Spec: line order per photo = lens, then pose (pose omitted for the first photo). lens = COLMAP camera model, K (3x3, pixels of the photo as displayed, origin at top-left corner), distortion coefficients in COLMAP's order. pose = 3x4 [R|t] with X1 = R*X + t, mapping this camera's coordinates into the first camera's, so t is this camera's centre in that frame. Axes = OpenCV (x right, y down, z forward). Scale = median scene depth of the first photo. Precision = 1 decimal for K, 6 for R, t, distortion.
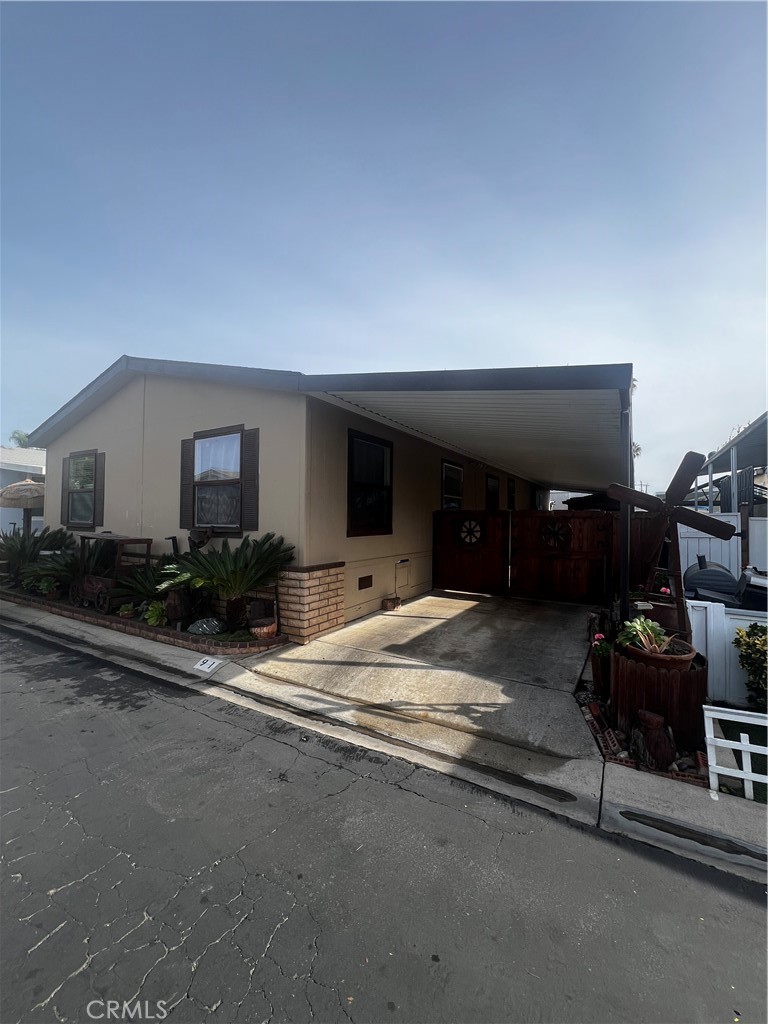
lens RADIAL K [[410.0, 0, 387.9], [0, 410.0, 512.6], [0, 0, 1]] dist [-0.001725, 0.000279]
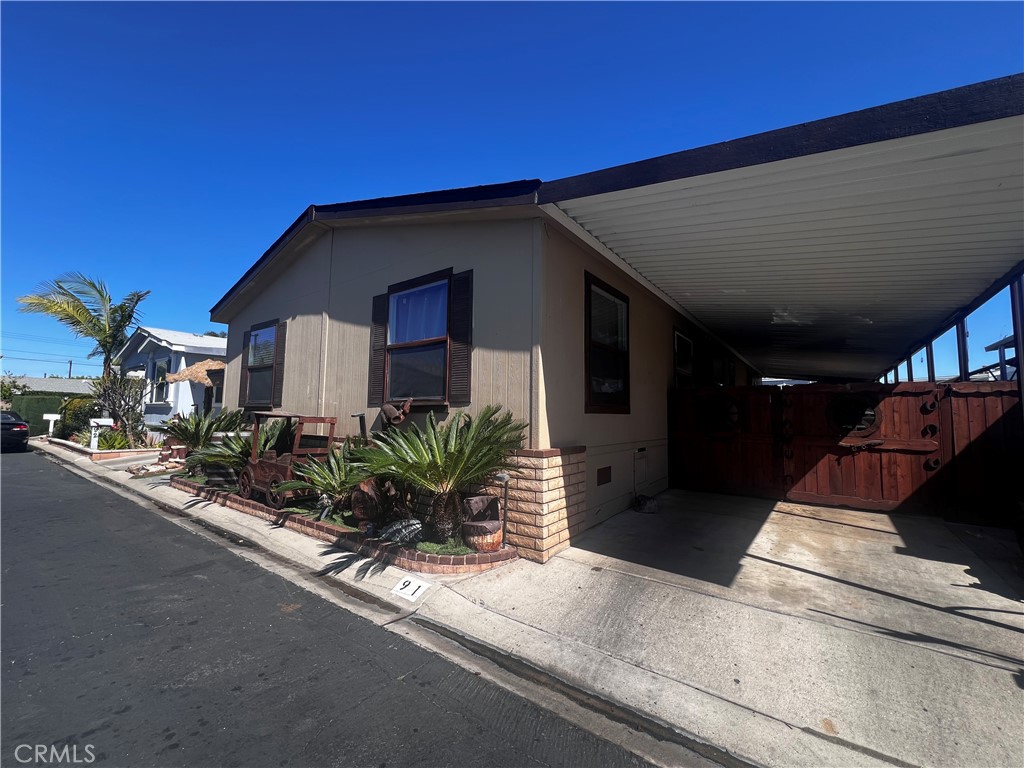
lens RADIAL K [[410.4, 0, 510.4], [0, 410.4, 382.3], [0, 0, 1]] dist [0.000001, 0.000107]
pose [[0.994191, -0.003556, -0.107573, -0.179108], [-0.003715, 0.997725, -0.067310, 0.063690], [0.107568, 0.067319, 0.991916, 0.281099]]
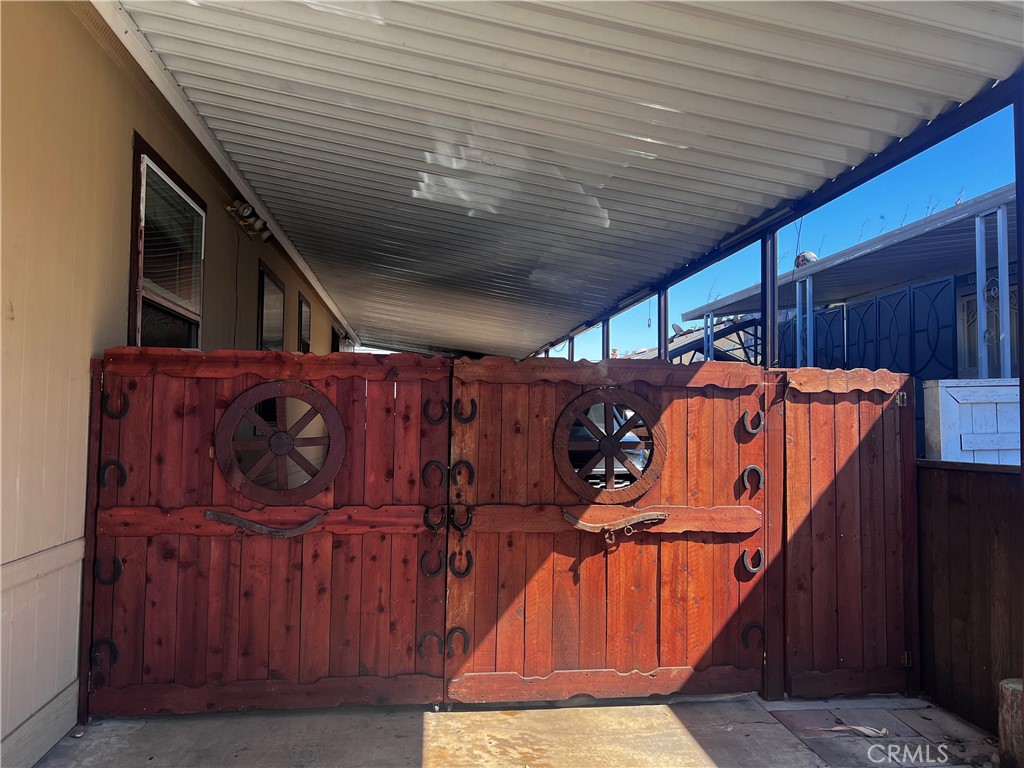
lens RADIAL K [[773.5, 0, 512.0], [0, 773.5, 384.0], [0, 0, 1]] dist [-0.000609, -0.003732]
pose [[0.787221, 0.030534, 0.615914, 0.055416], [-0.013970, 0.999400, -0.031690, 0.040516], [-0.616513, 0.016343, 0.787175, 0.904013]]
